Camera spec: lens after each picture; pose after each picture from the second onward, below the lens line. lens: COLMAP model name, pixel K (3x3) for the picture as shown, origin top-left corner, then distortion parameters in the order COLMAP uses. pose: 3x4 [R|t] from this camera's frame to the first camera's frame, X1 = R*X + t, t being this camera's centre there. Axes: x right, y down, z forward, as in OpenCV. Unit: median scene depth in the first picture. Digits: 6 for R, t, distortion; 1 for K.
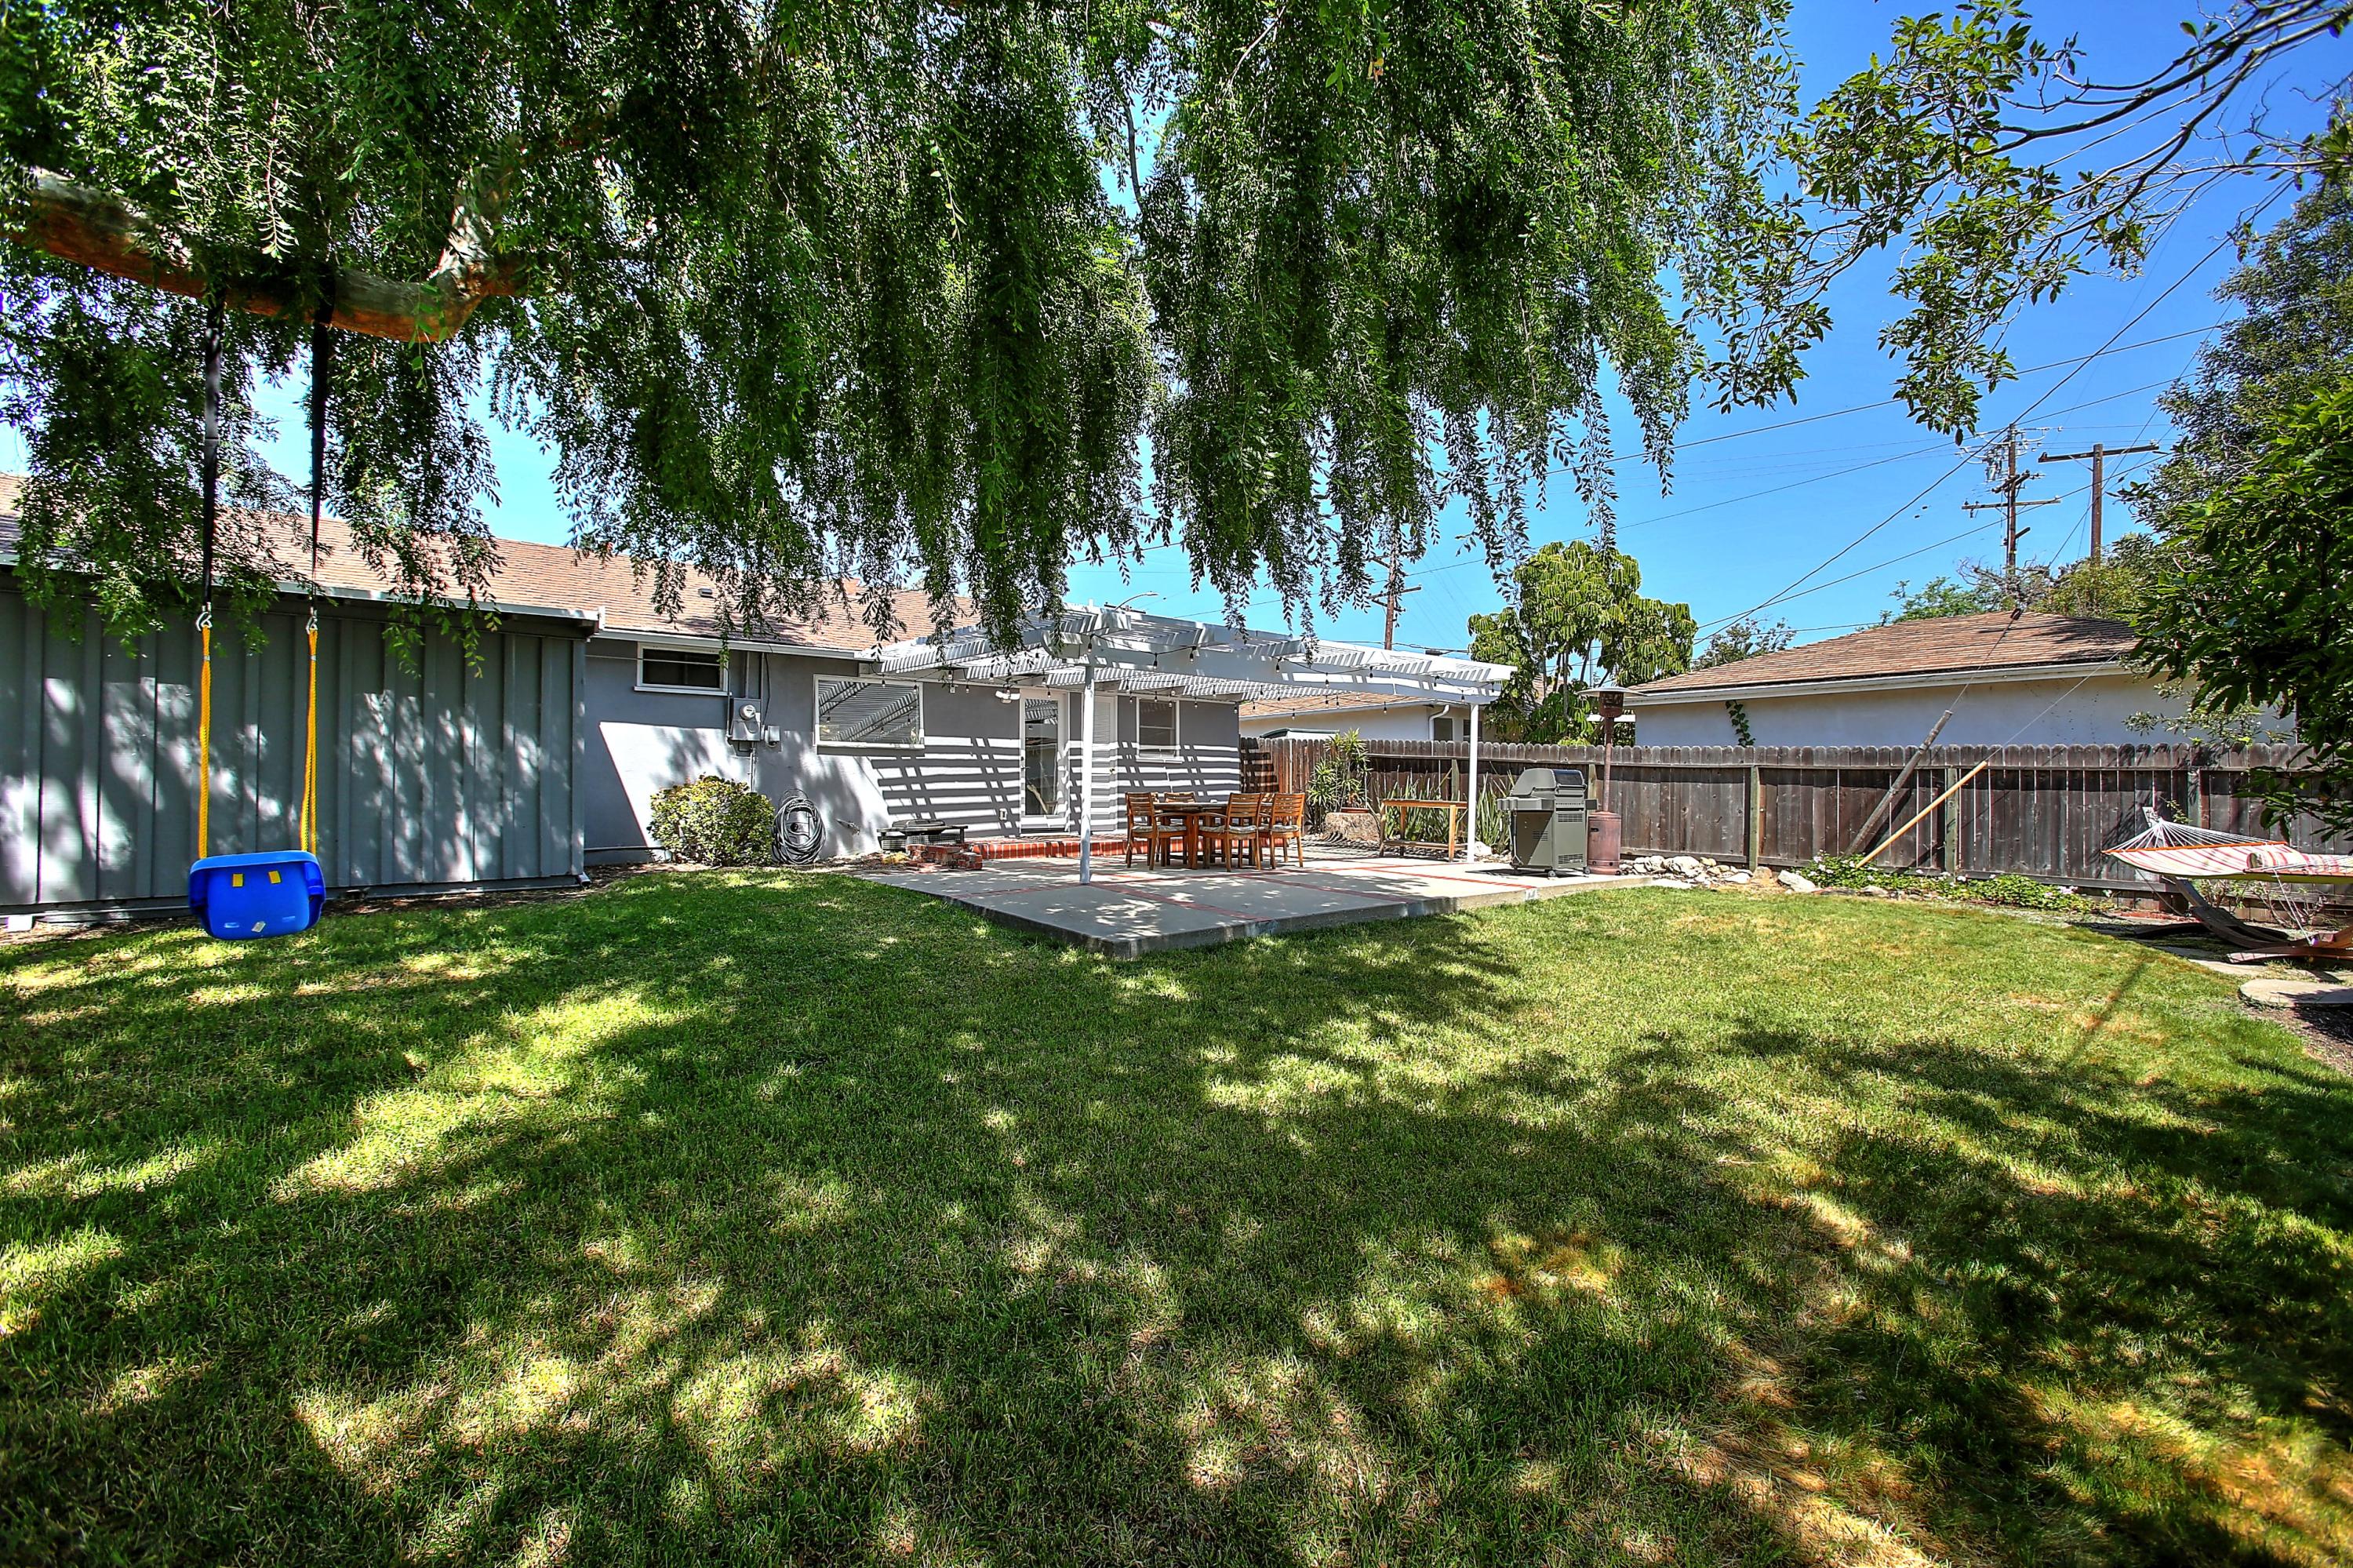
lens RADIAL K [[1076.4, 0, 1178.2], [0, 1076.4, 780.9], [0, 0, 1]] dist [-0.047635, 0.013544]
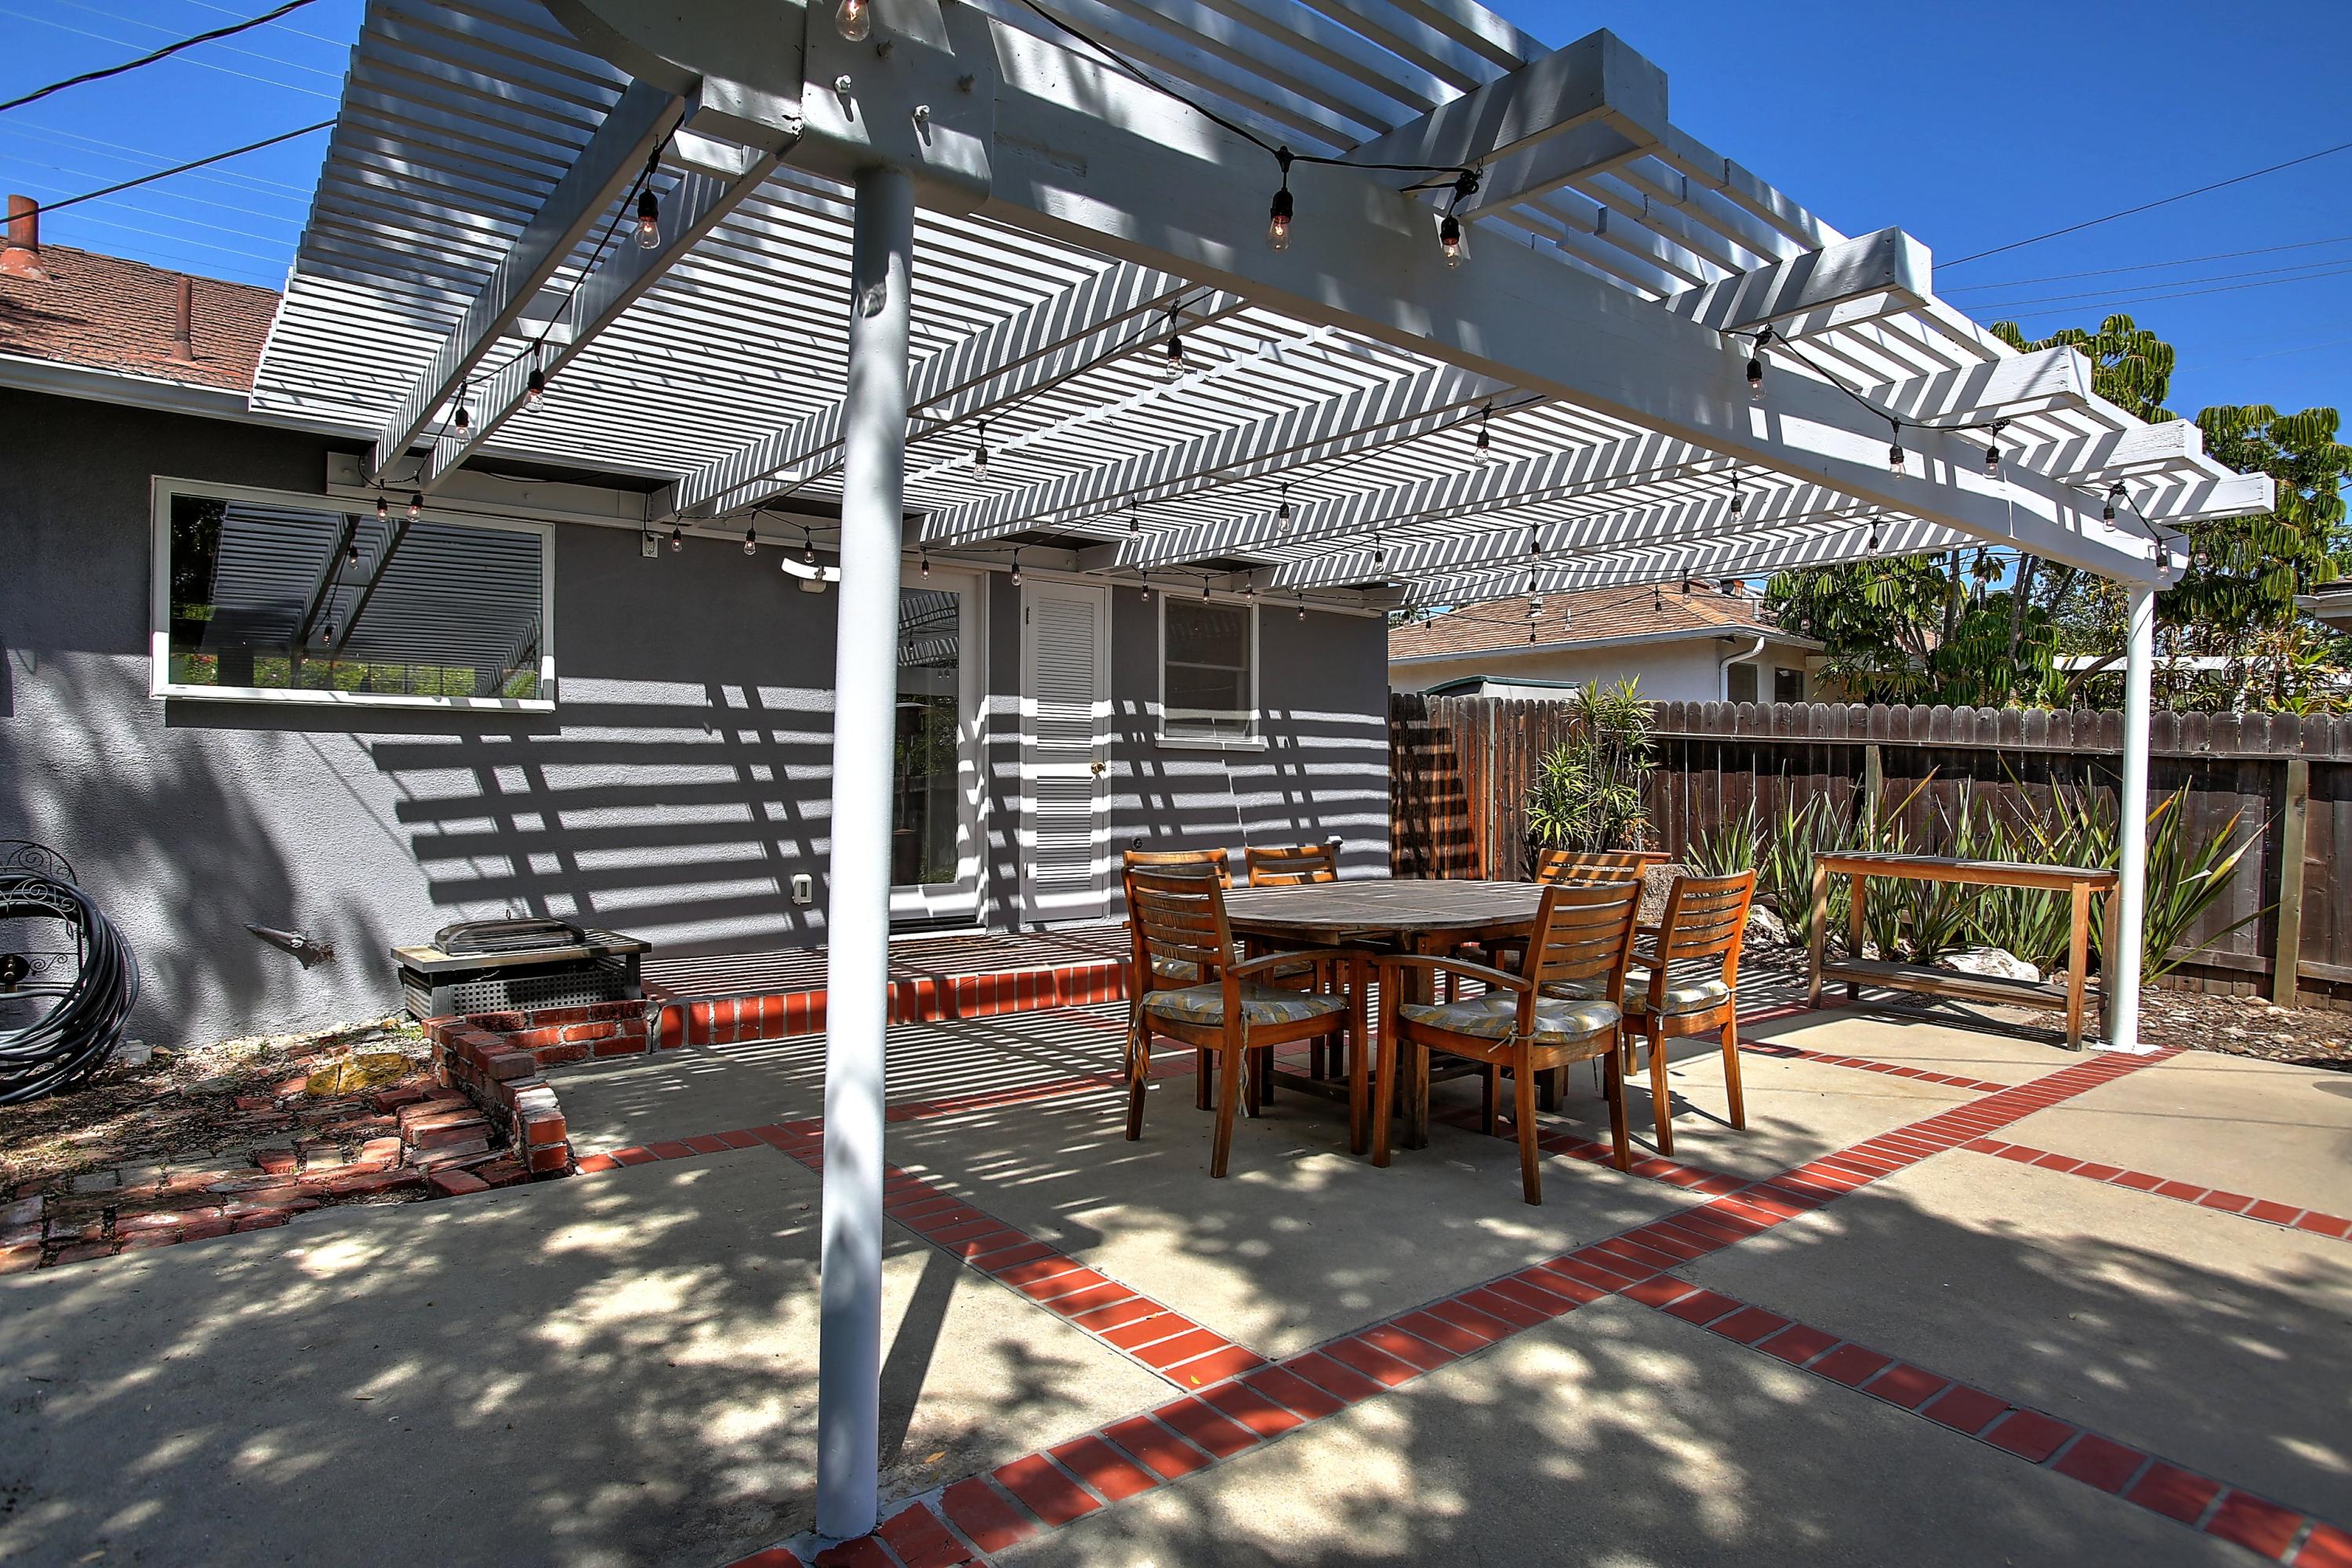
lens RADIAL K [[1306.6, 0, 1170.4], [0, 1306.6, 770.5], [0, 0, 1]] dist [-0.032918, 0.001124]
pose [[0.999833, 0.005289, -0.017496, -0.030694], [-0.005180, 0.999967, 0.006239, -0.015480], [0.017528, -0.006147, 0.999827, 0.612783]]
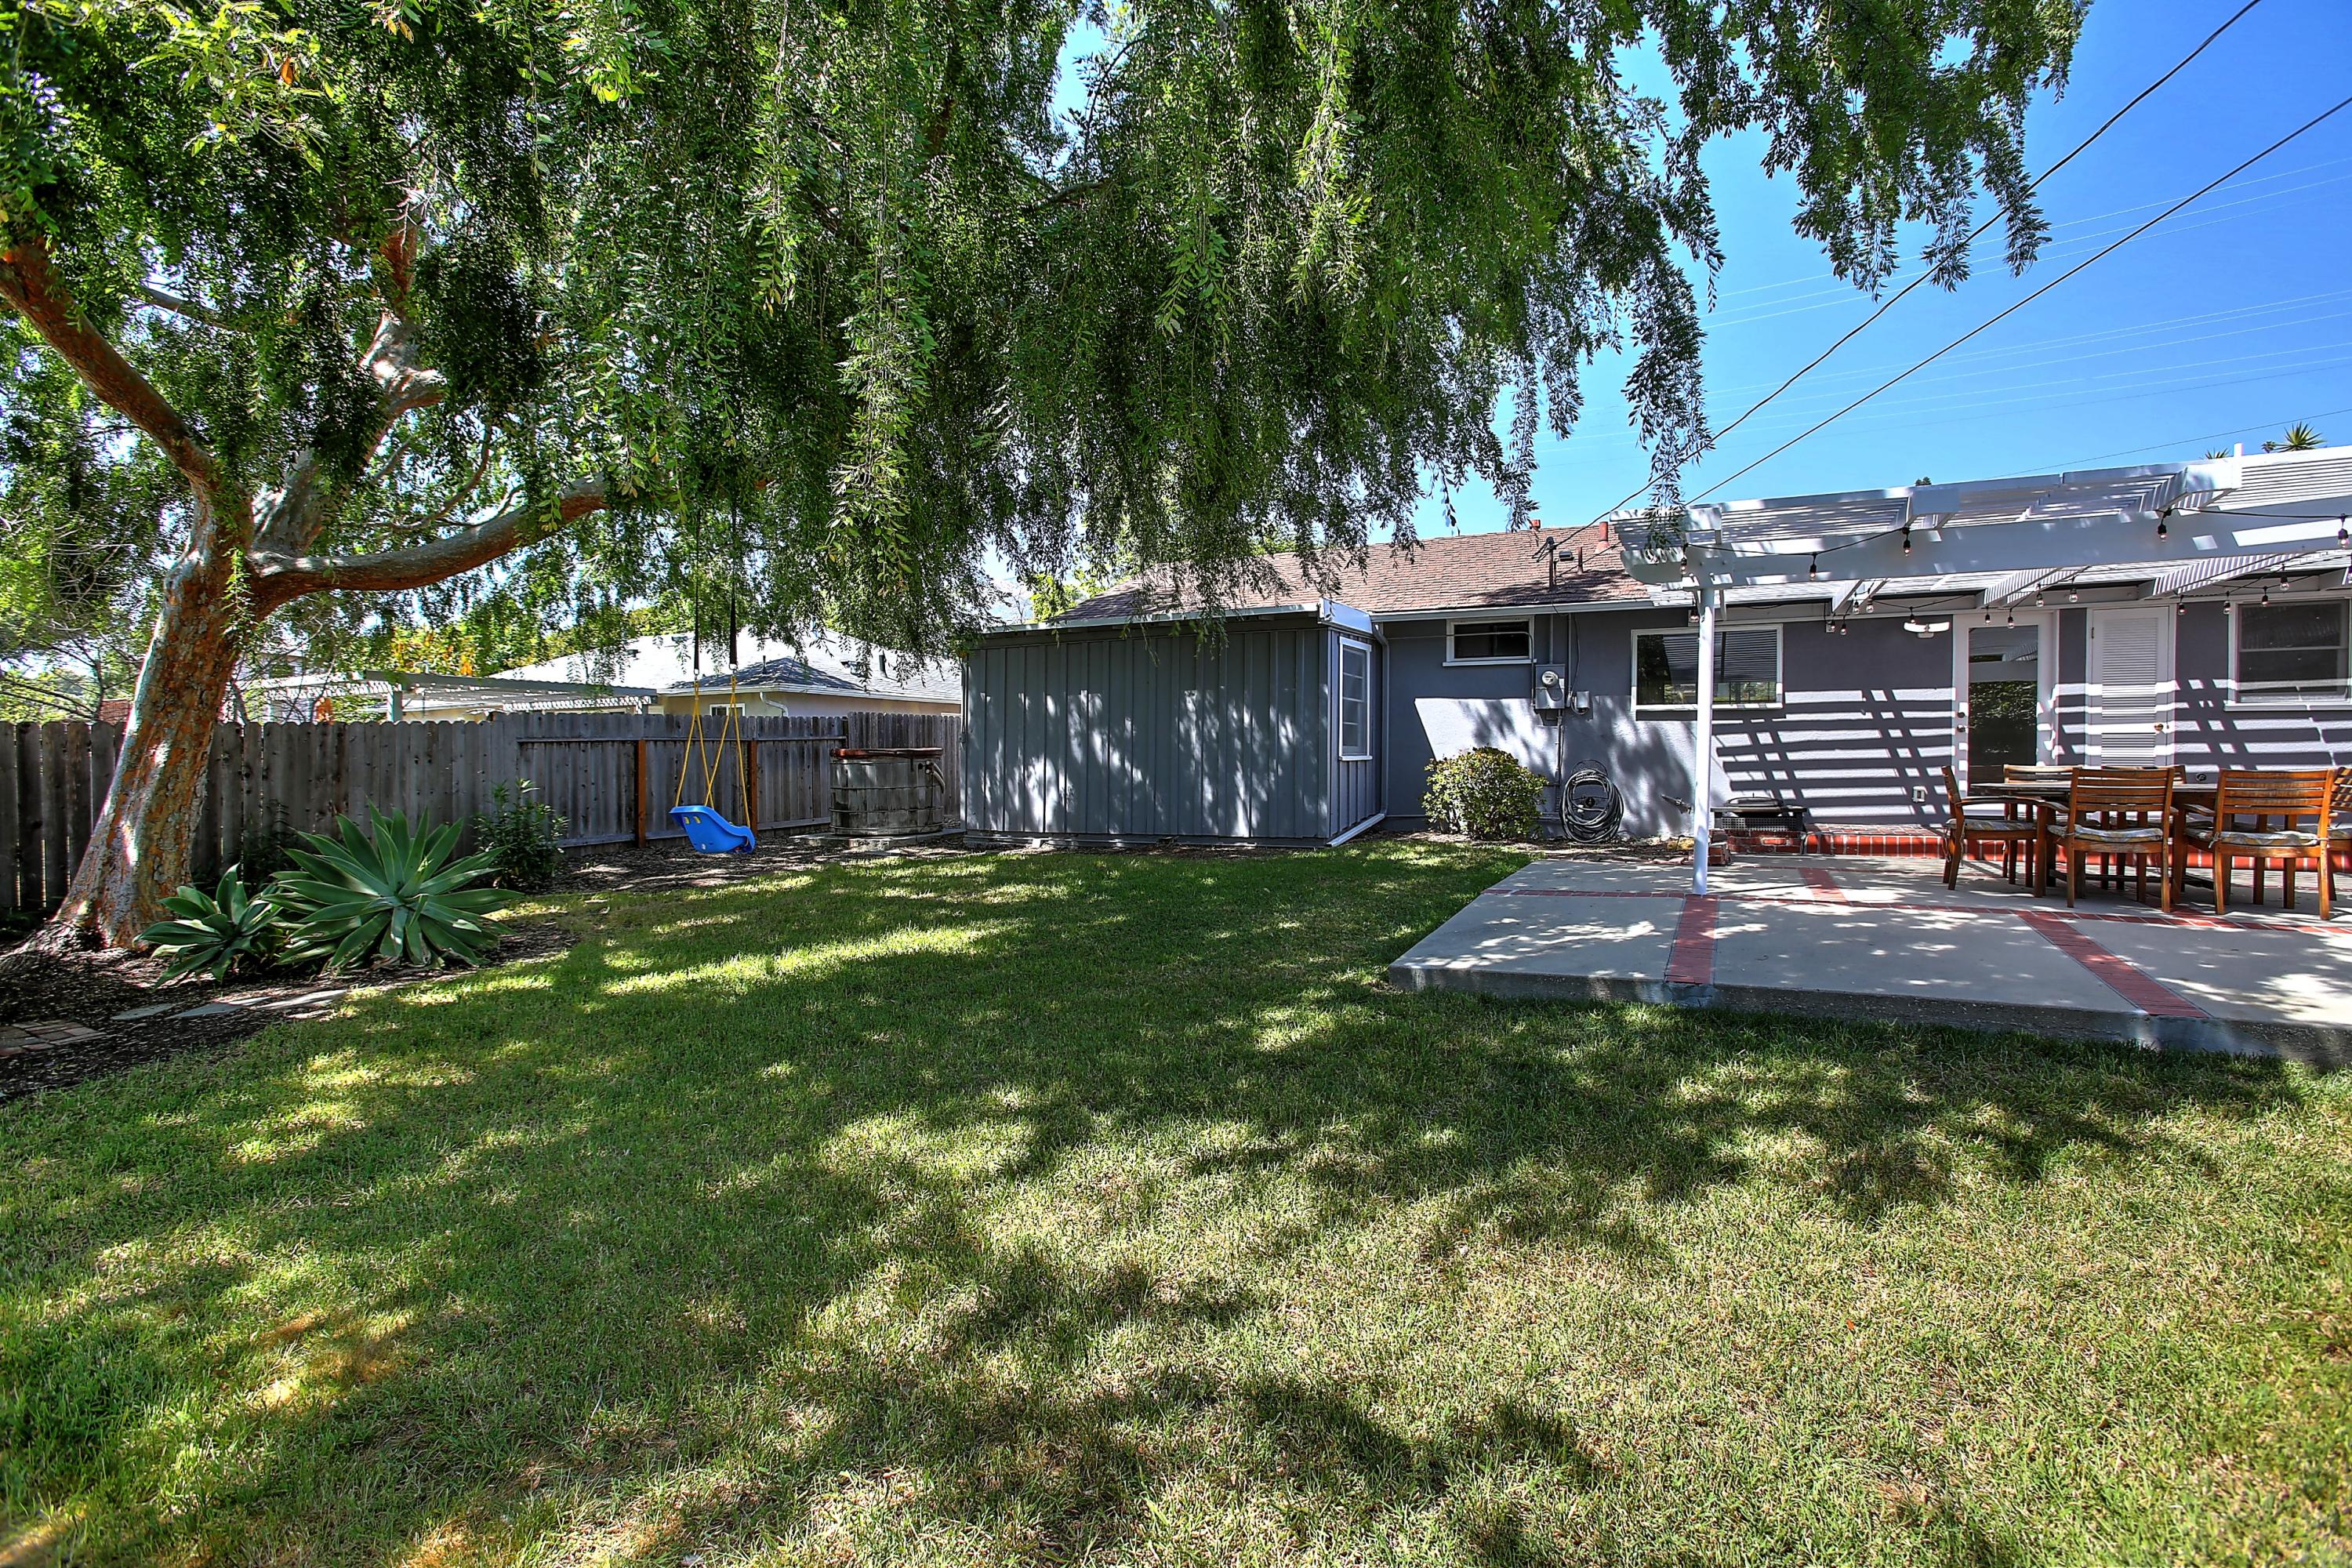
lens RADIAL K [[1075.9, 0, 1190.2], [0, 1075.9, 780.3], [0, 0, 1]] dist [-0.047635, 0.013544]
pose [[0.388947, 0.017171, -0.921100, 0.325510], [0.013831, 0.999605, 0.024474, -0.002244], [0.921156, -0.022259, 0.388555, 0.313978]]
